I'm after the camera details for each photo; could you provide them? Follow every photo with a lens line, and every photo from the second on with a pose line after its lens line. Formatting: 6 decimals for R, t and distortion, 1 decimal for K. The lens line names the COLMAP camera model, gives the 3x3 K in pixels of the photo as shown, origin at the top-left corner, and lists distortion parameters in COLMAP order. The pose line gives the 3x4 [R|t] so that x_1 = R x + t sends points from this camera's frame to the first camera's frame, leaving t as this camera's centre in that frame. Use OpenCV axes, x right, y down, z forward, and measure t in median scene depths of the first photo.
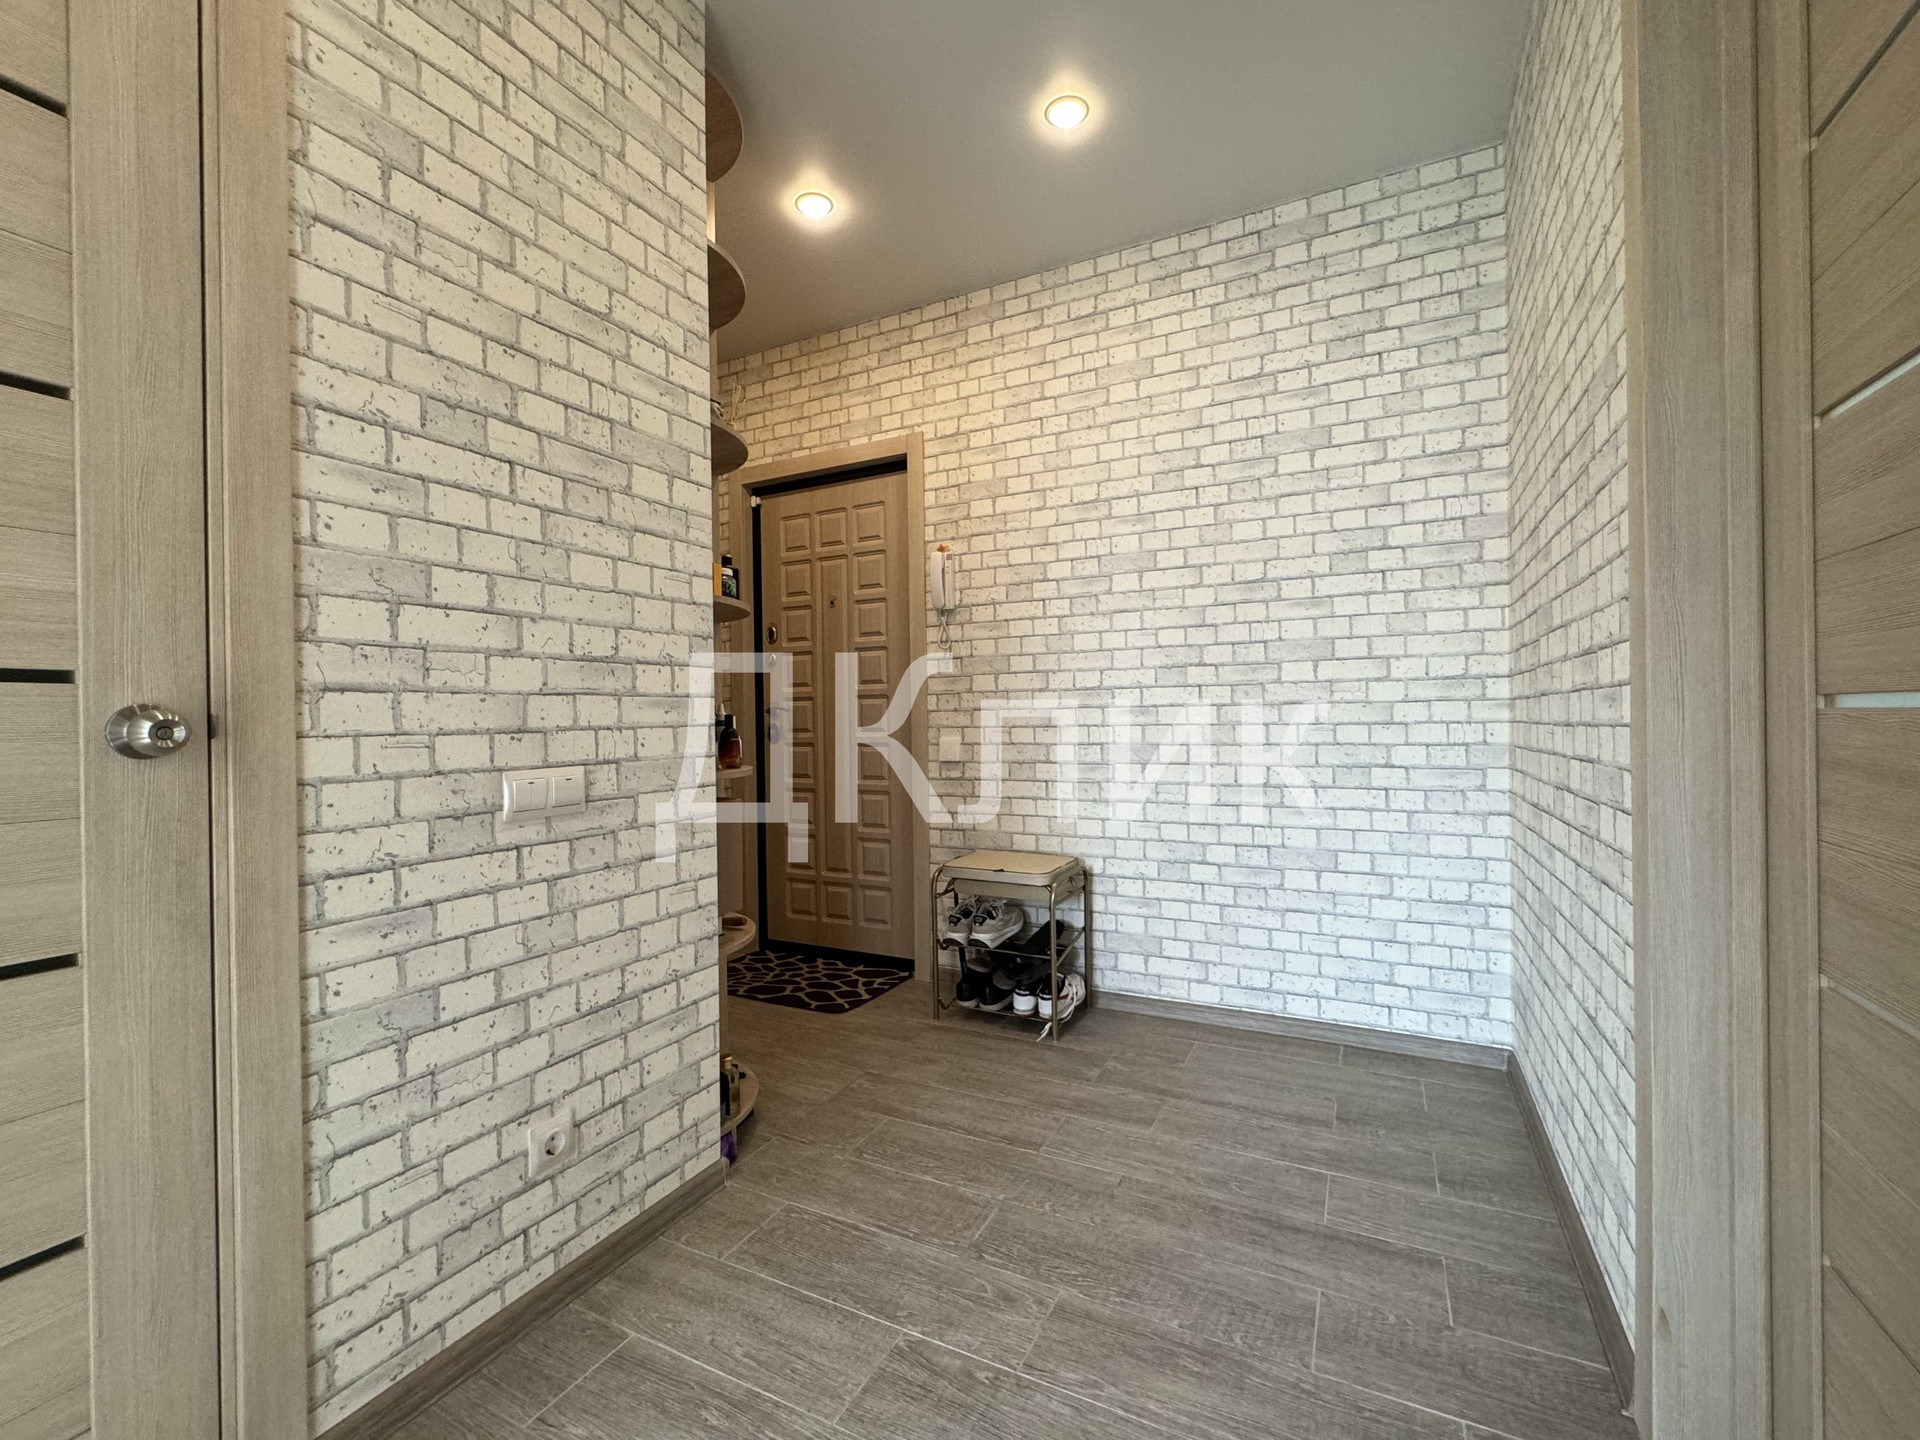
lens RADIAL K [[801.4, 0, 968.3], [0, 801.4, 716.0], [0, 0, 1]] dist [-0.003047, 0.000187]
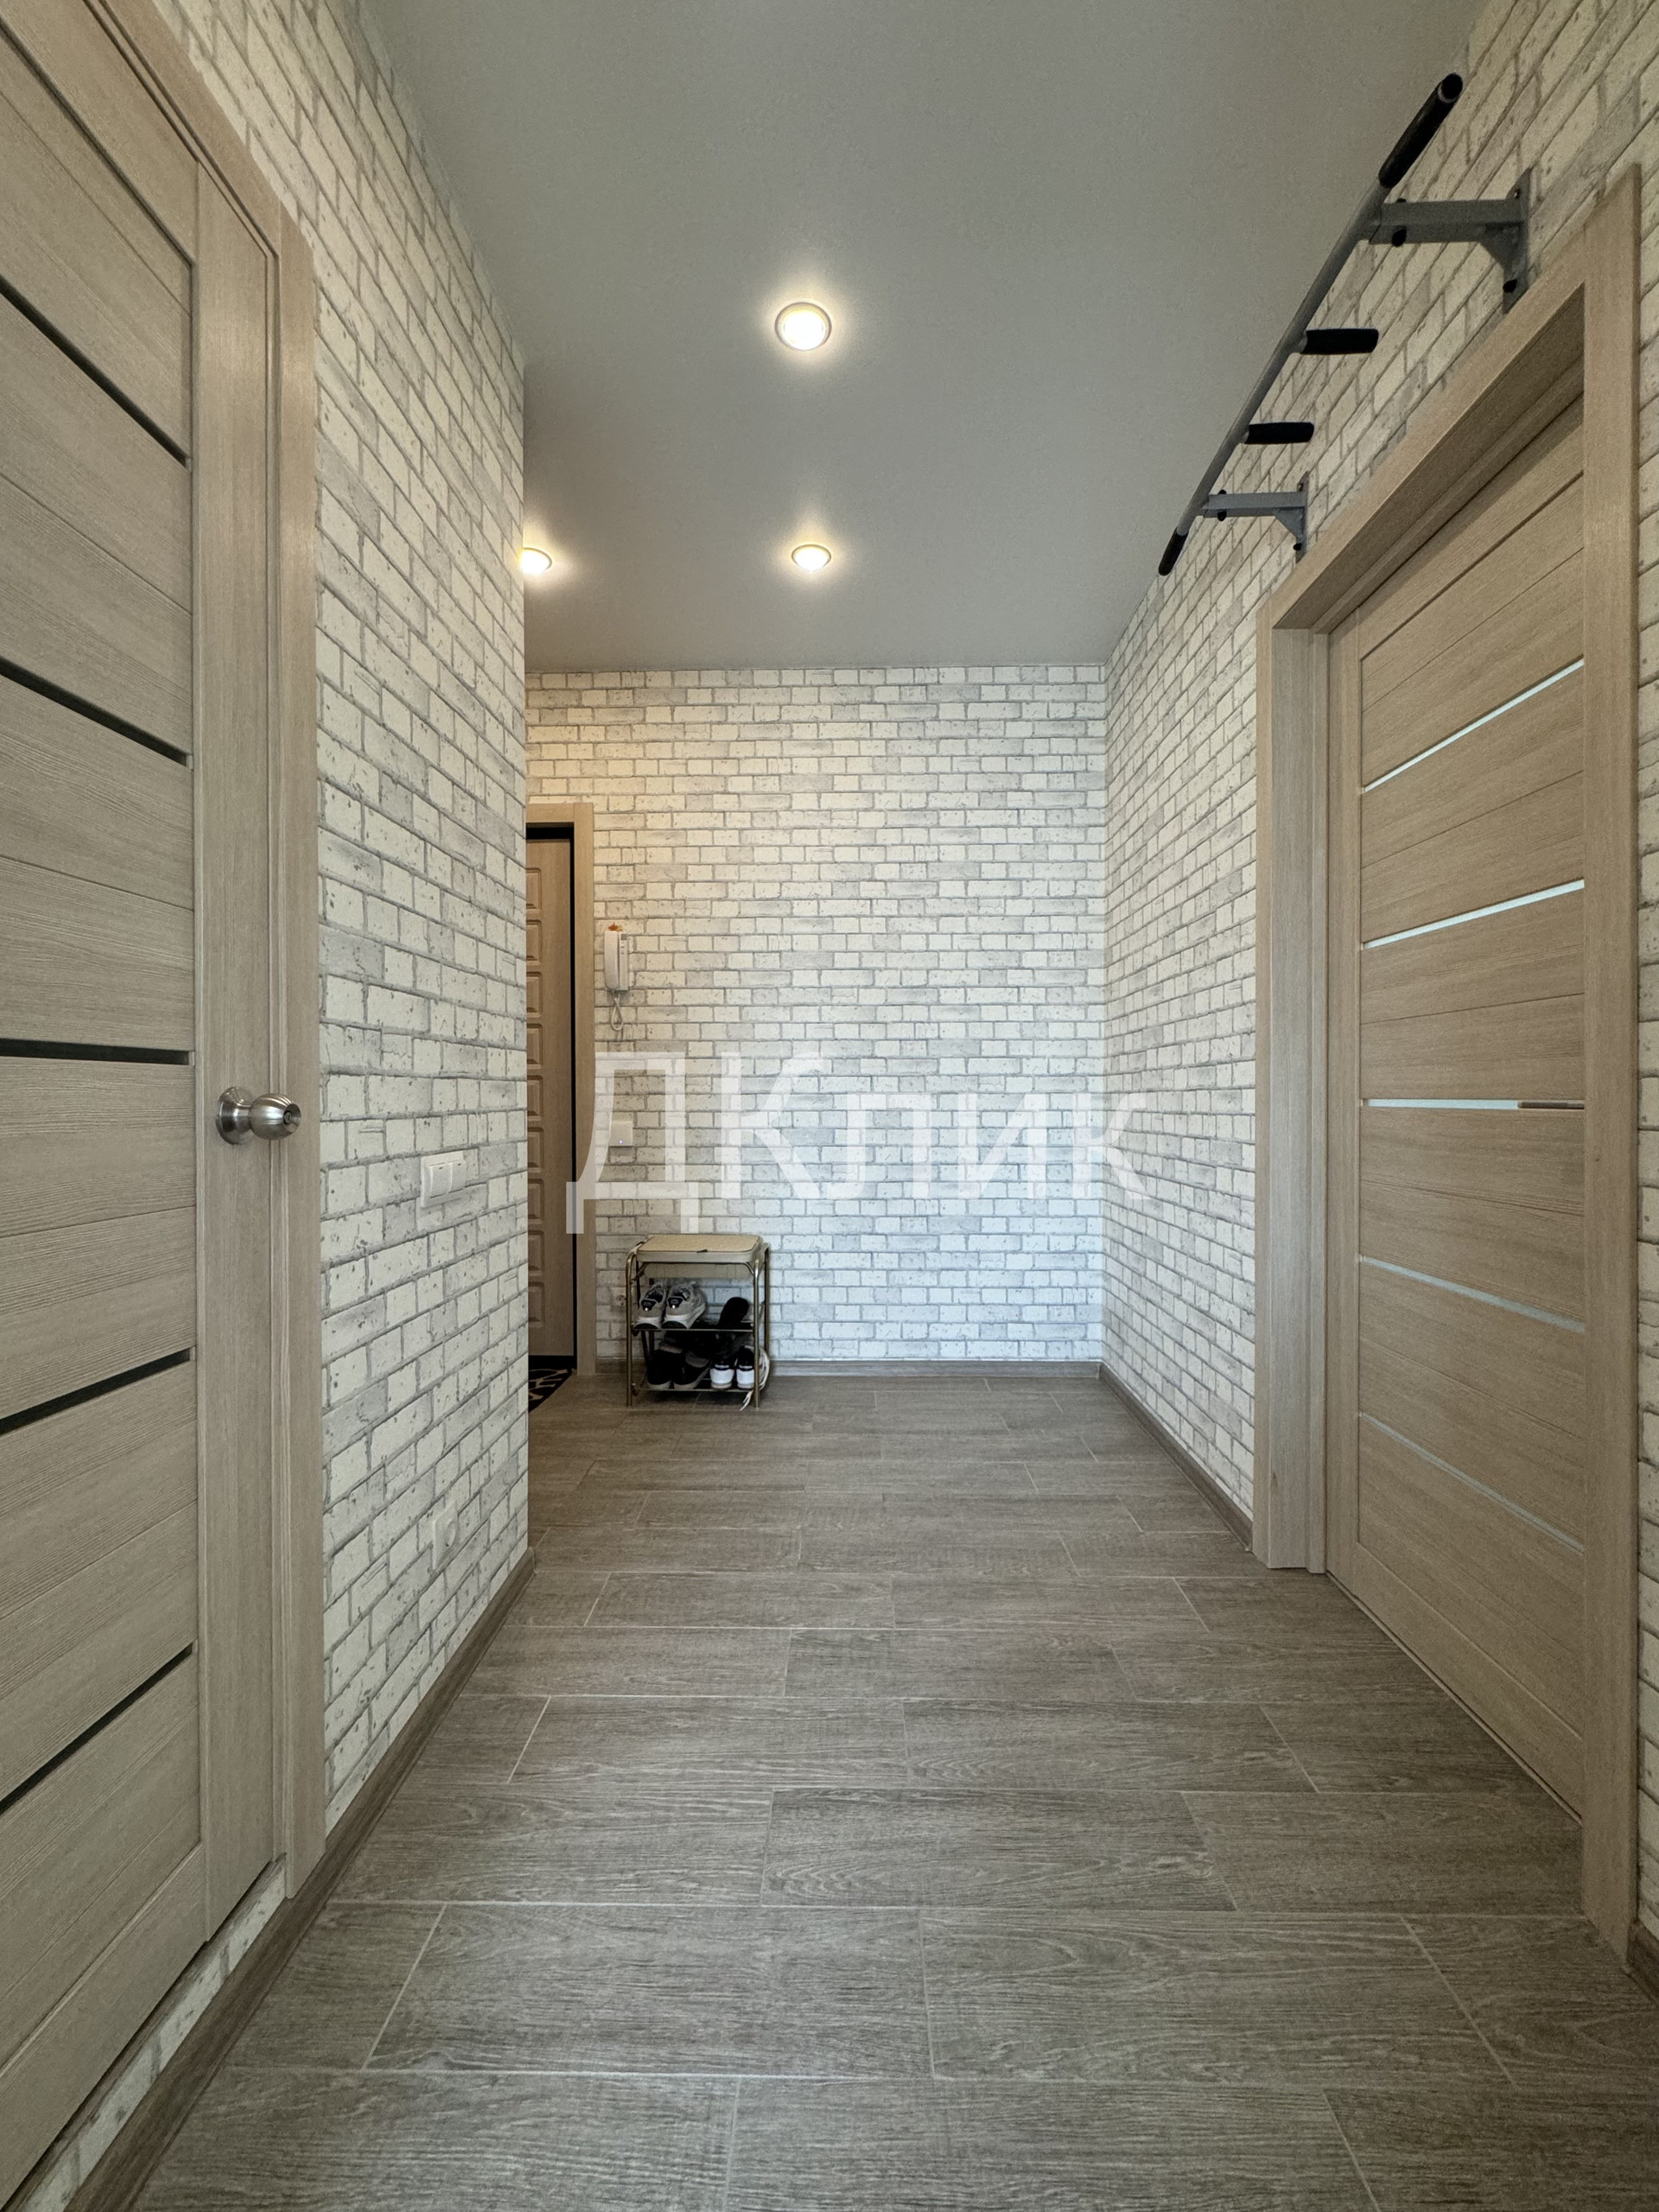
lens RADIAL K [[885.8, 0, 832.1], [0, 885.8, 1099.9], [0, 0, 1]] dist [-0.002781, 0.000248]
pose [[0.902224, 0.011407, 0.431116, -0.568470], [-0.012239, 0.999925, -0.000846, -0.005048], [-0.431093, -0.004513, 0.902296, -0.184101]]
